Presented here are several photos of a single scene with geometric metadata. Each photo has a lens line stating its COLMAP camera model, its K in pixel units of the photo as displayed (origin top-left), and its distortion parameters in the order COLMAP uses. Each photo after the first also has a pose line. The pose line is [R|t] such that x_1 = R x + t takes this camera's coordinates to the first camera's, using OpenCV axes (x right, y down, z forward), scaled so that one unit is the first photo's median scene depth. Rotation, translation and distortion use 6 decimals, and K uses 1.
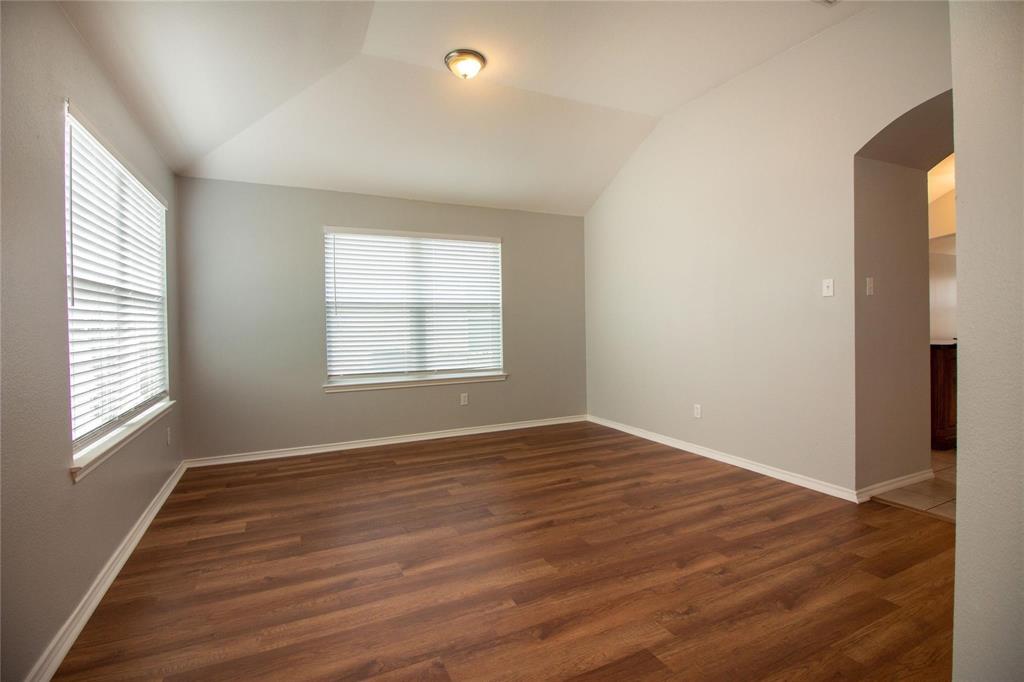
lens RADIAL K [[472.6, 0, 505.8], [0, 472.6, 329.5], [0, 0, 1]] dist [-0.001146, -0.012461]
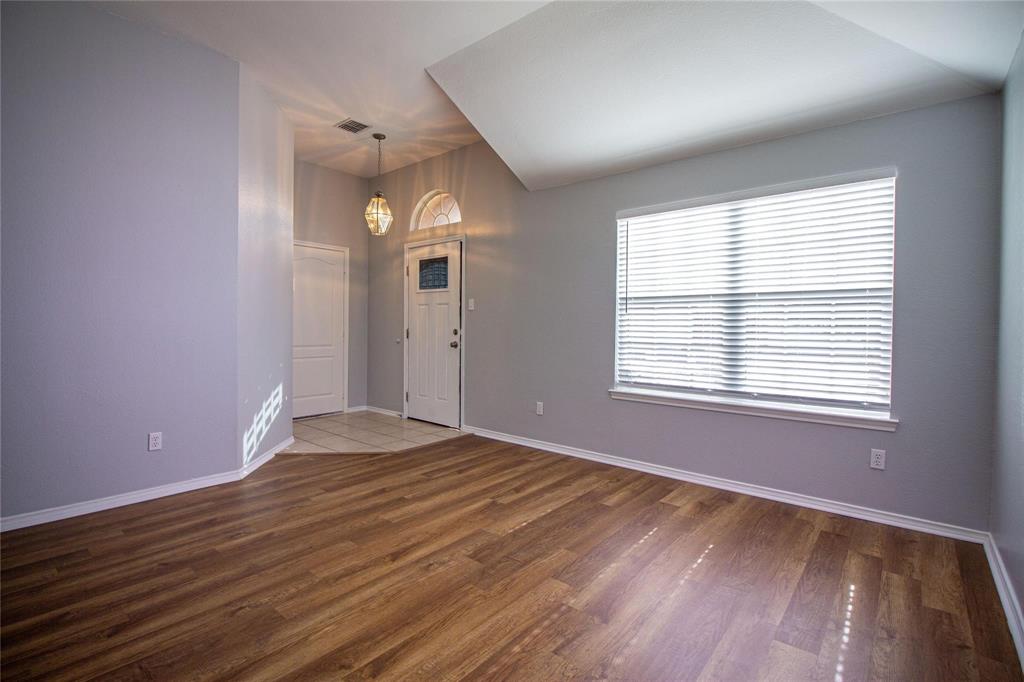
lens RADIAL K [[472.6, 0, 505.8], [0, 472.6, 329.5], [0, 0, 1]] dist [-0.001146, -0.012461]
pose [[-0.911868, 0.010960, -0.410336, 0.293332], [-0.001931, 0.999518, 0.030988, -0.032239], [0.410478, 0.029049, -0.911408, 2.119161]]
